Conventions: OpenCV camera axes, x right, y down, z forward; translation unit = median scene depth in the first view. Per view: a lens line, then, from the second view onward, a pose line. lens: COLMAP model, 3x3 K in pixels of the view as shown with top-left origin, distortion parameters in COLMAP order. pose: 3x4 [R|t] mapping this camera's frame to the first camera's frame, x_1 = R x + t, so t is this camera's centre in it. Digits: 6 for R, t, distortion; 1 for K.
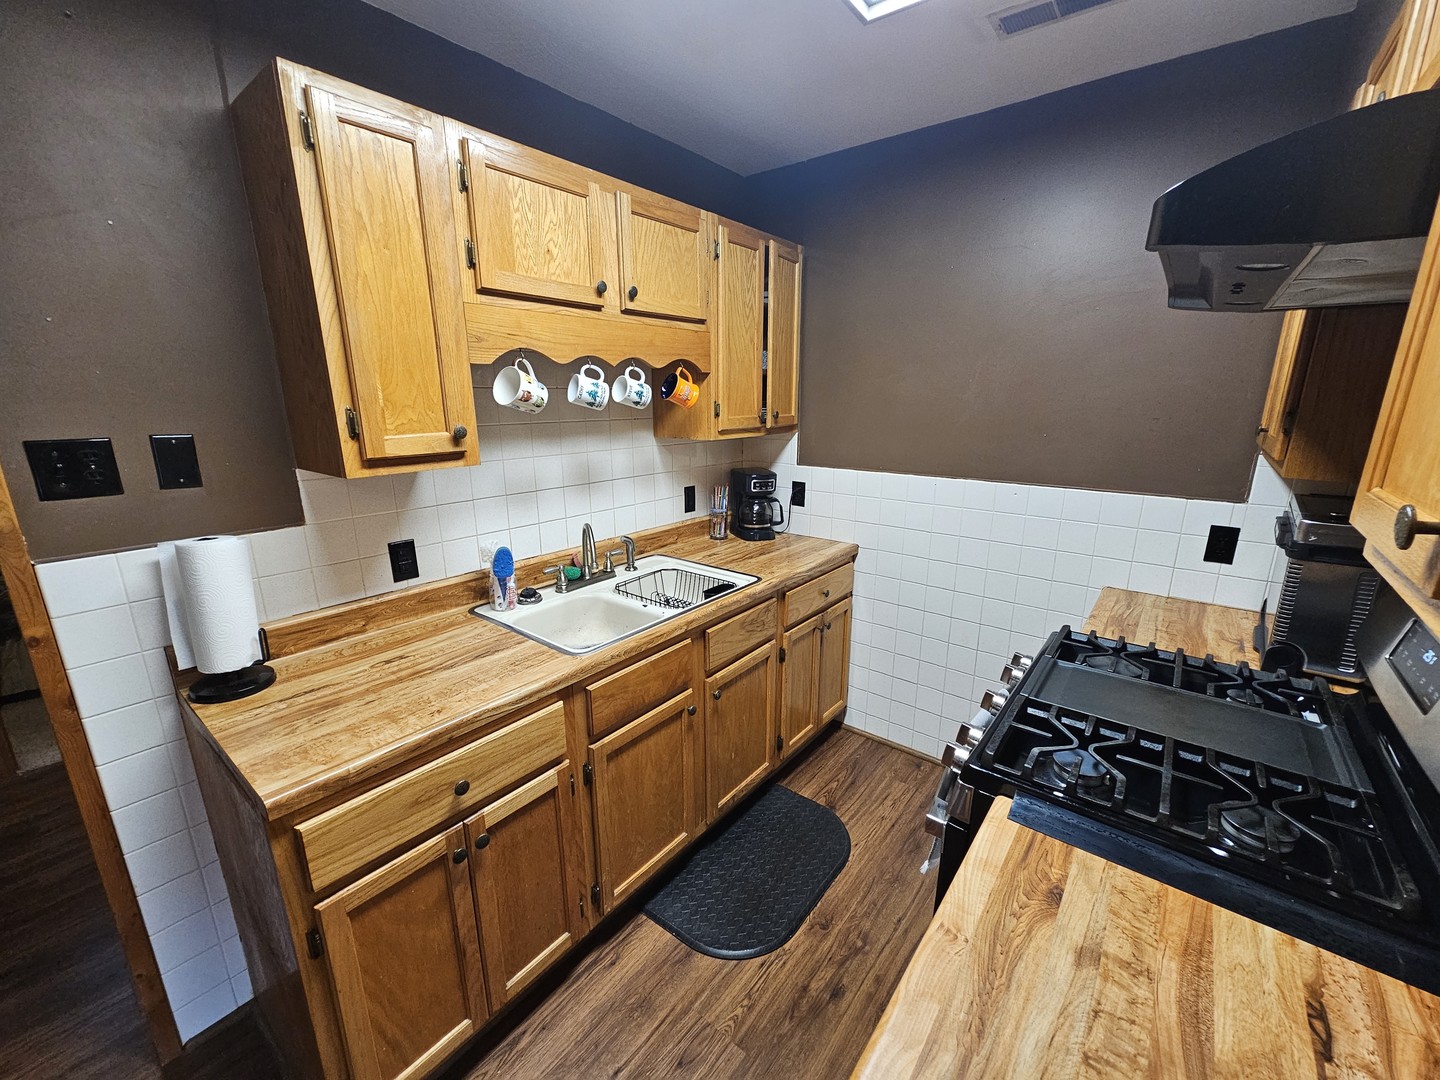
lens RADIAL K [[585.8, 0, 724.4], [0, 585.8, 547.3], [0, 0, 1]] dist [0.000071, -0.000622]
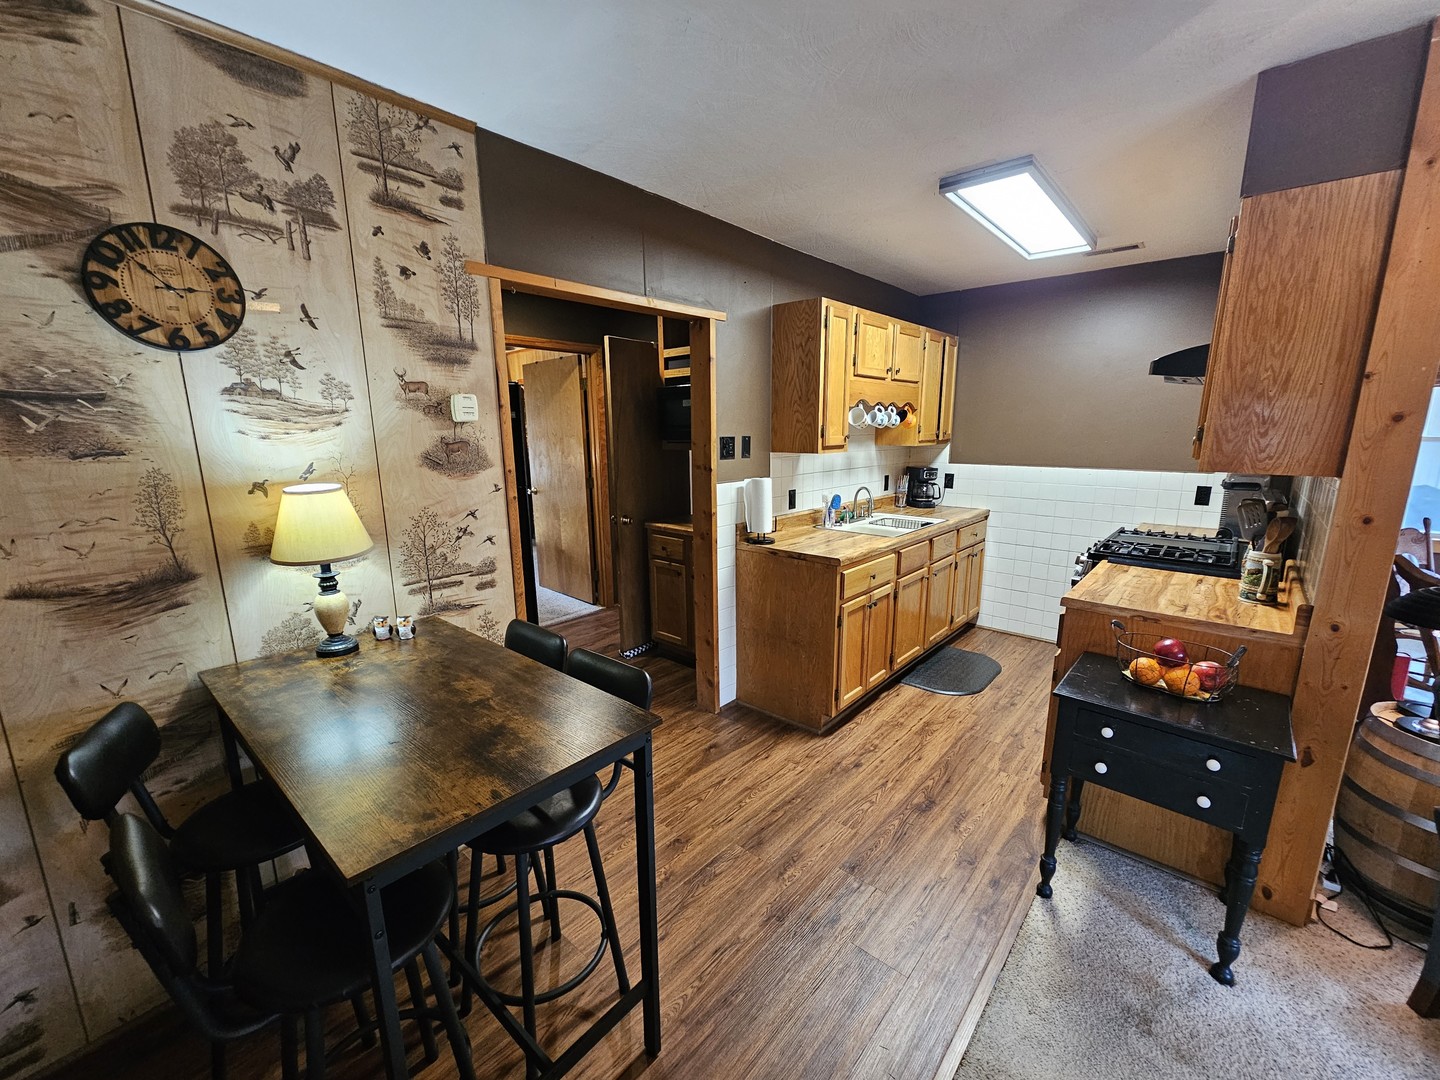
lens RADIAL K [[587.3, 0, 724.6], [0, 587.3, 547.2], [0, 0, 1]] dist [-0.000295, -0.000350]
pose [[0.998911, 0.007255, -0.046099, -0.648492], [-0.009612, 0.998646, -0.051124, 0.282400], [0.045665, 0.051511, 0.997628, -1.012589]]
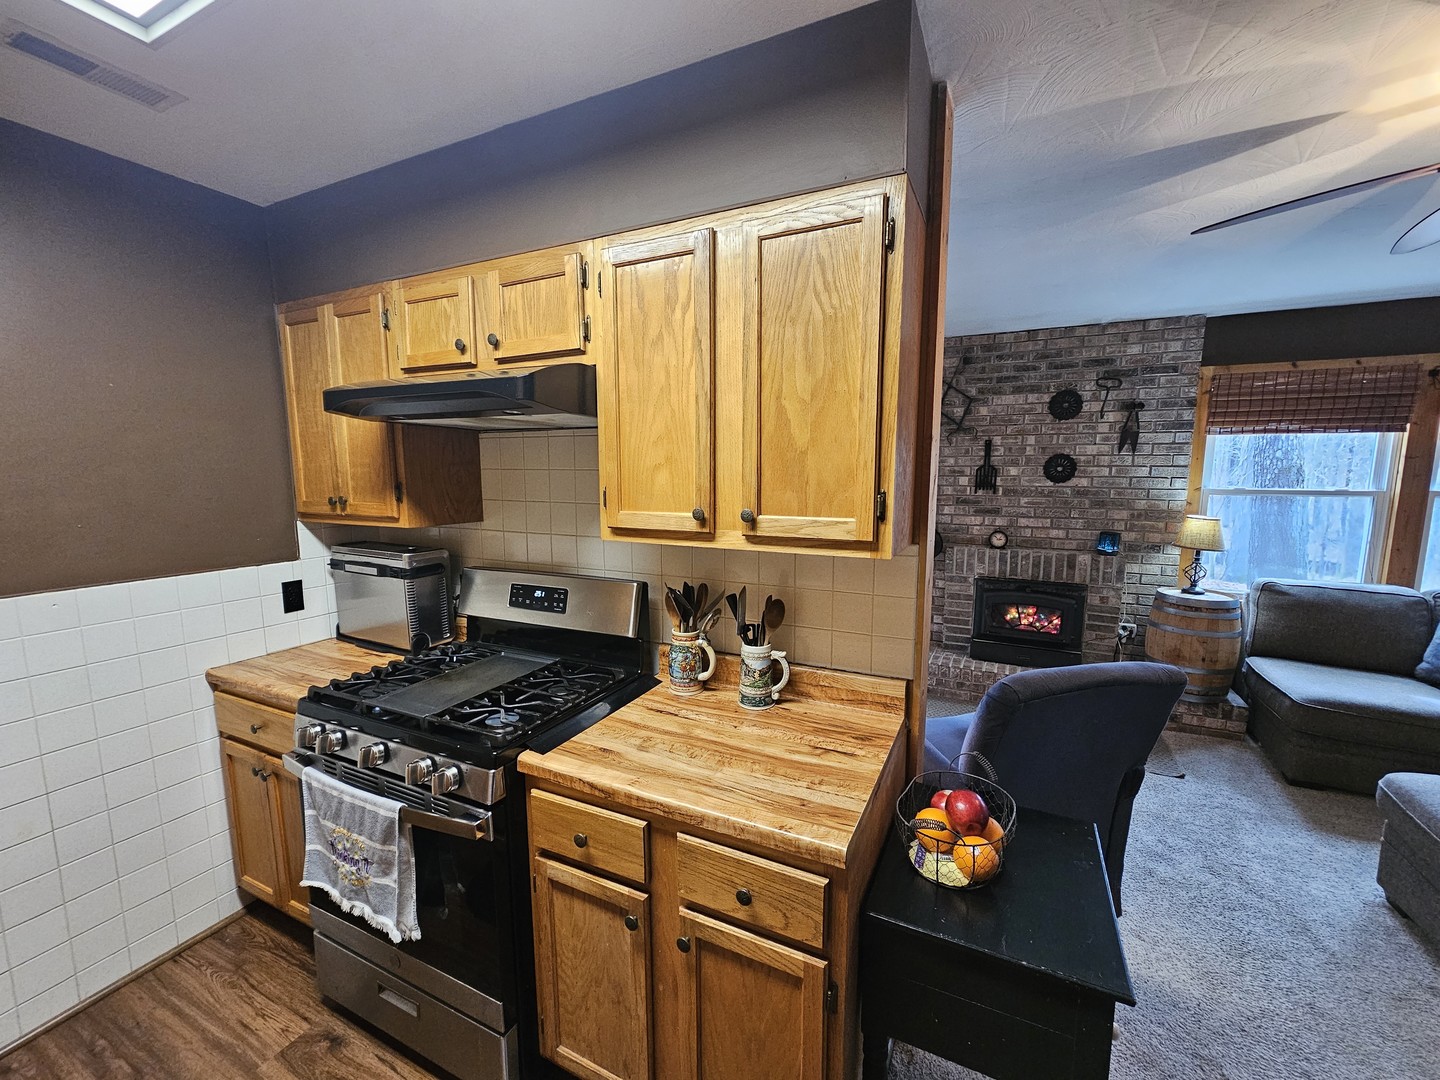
lens RADIAL K [[587.3, 0, 724.6], [0, 587.3, 547.2], [0, 0, 1]] dist [-0.000295, -0.000350]
pose [[-0.219606, -0.129270, 0.966986, -0.508888], [0.248781, 0.950993, 0.183631, -0.102438], [-0.943335, 0.280894, -0.176684, 0.346102]]
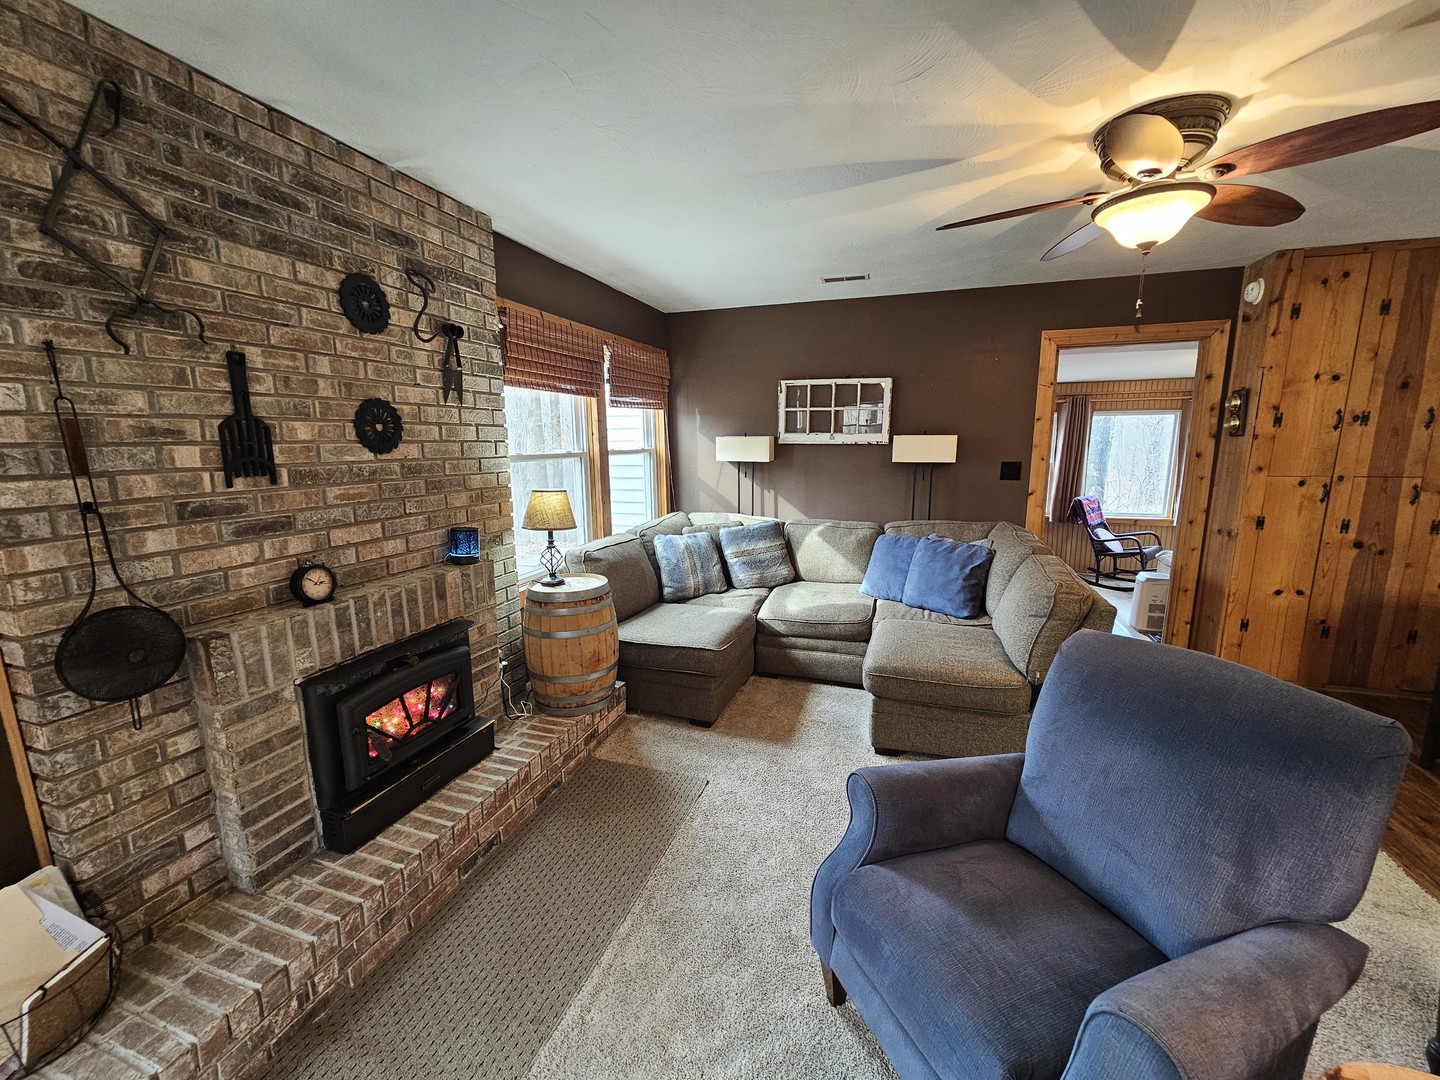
lens RADIAL K [[585.8, 0, 724.4], [0, 585.8, 547.3], [0, 0, 1]] dist [0.000071, -0.000622]
pose [[-0.936612, 0.079799, -0.341159, 1.146406], [-0.071923, 0.909190, 0.410122, 0.021970], [0.342906, 0.408663, -0.845819, 0.018494]]
